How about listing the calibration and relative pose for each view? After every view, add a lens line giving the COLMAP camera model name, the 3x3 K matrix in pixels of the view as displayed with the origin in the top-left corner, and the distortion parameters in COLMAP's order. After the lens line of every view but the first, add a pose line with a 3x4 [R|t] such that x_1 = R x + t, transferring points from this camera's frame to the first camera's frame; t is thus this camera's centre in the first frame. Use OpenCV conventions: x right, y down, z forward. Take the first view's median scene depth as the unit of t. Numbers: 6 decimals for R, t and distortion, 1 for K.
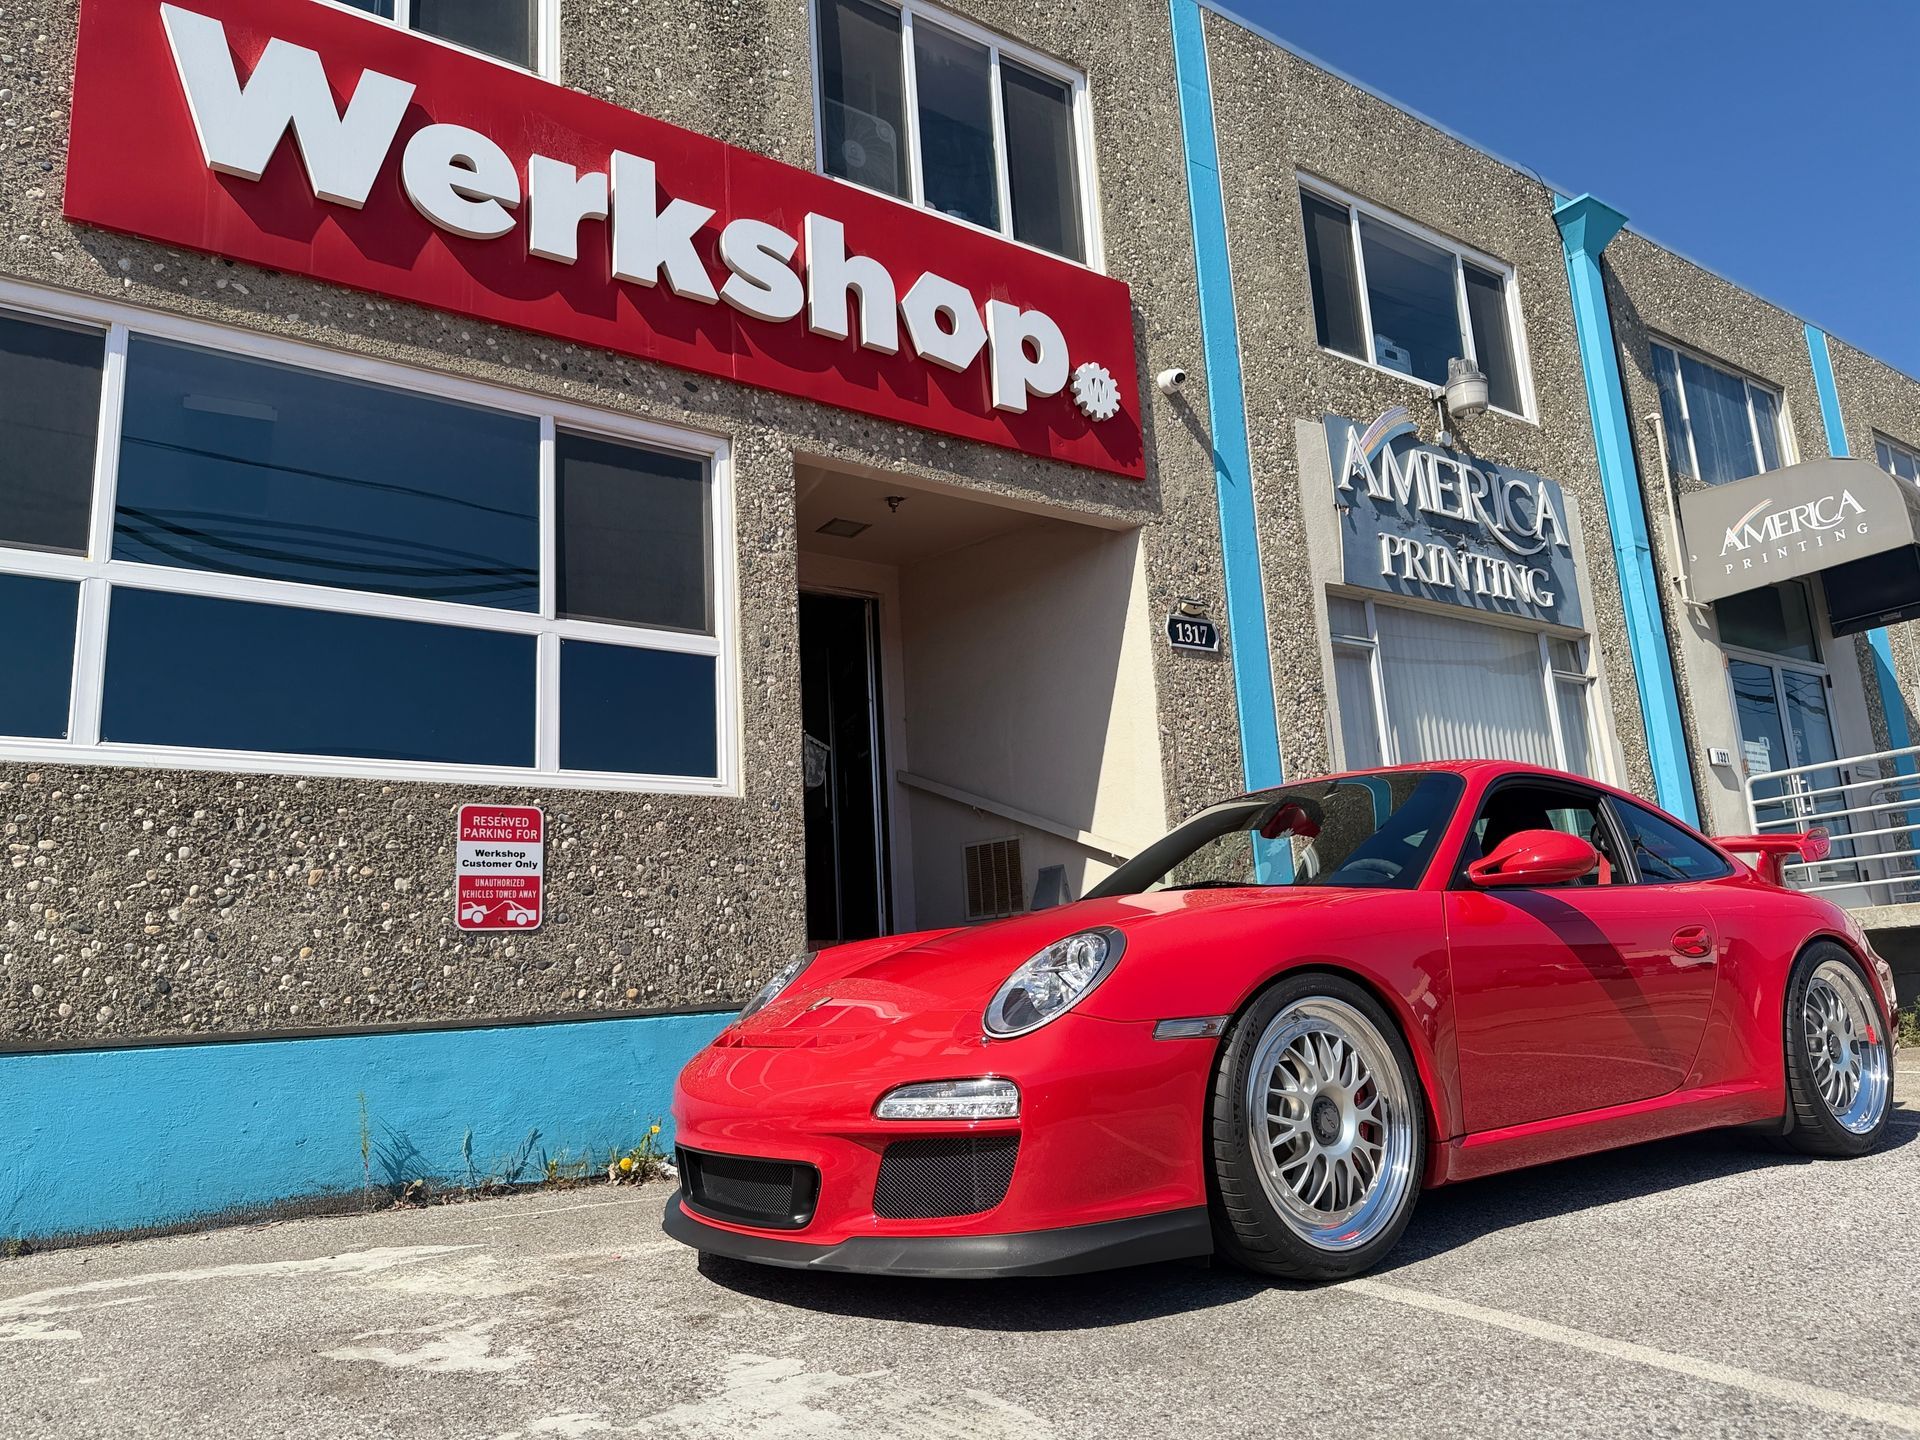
lens RADIAL K [[1358.5, 0, 960.0], [0, 1358.5, 720.0], [0, 0, 1]] dist [0.115893, -0.183280]
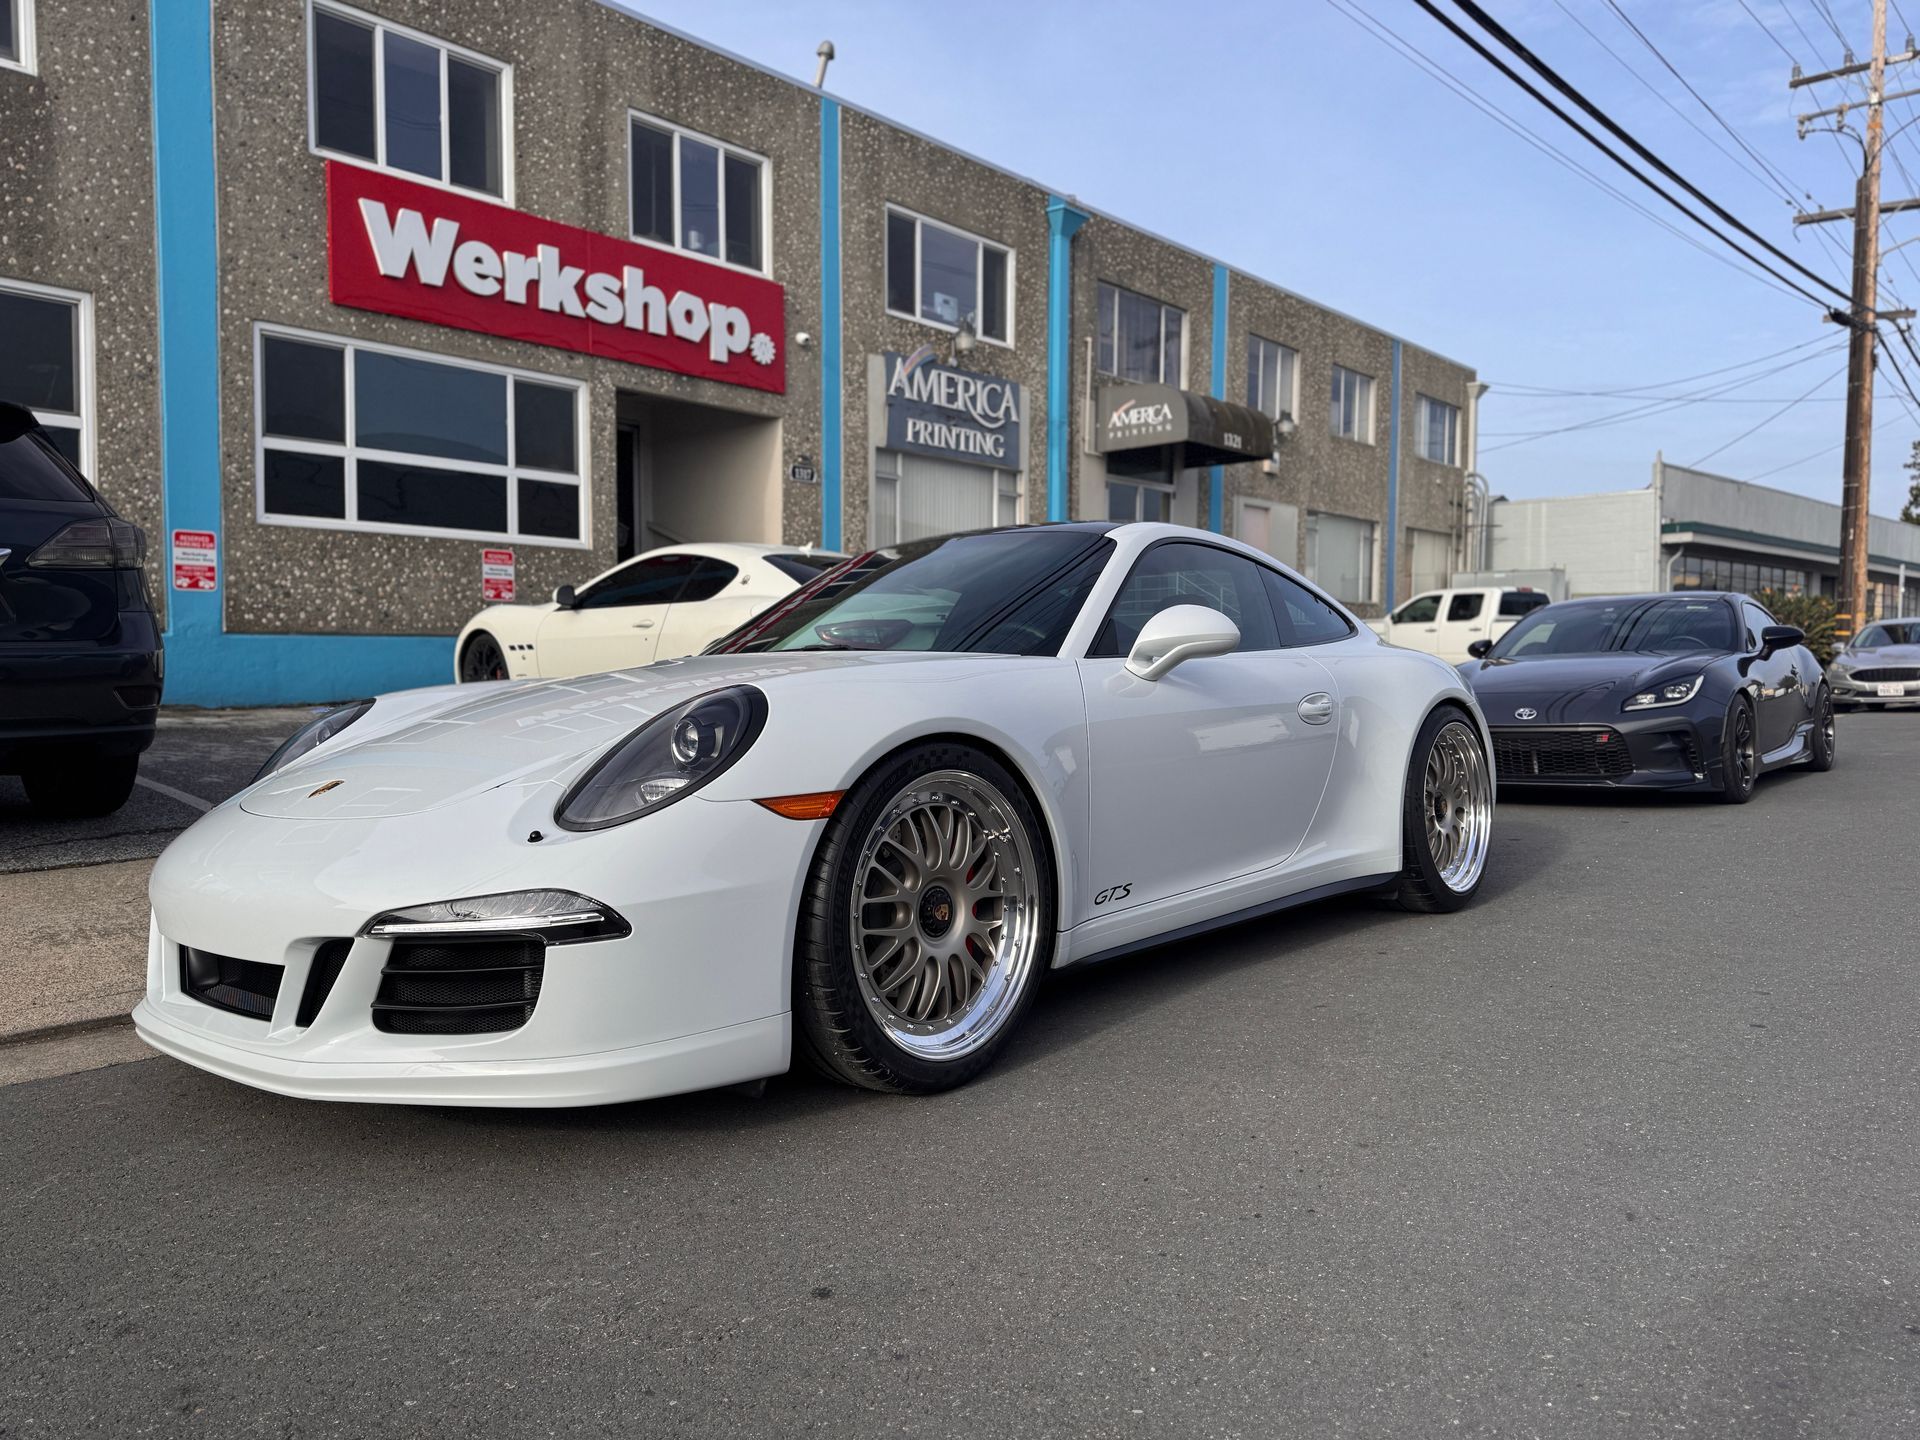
lens RADIAL K [[1358.5, 0, 960.0], [0, 1358.5, 720.0], [0, 0, 1]] dist [0.115893, -0.183280]
pose [[0.969941, 0.050538, 0.238036, -0.081982], [-0.108262, 0.965675, 0.236116, -0.251871], [-0.217933, -0.254789, 0.942119, -1.261580]]
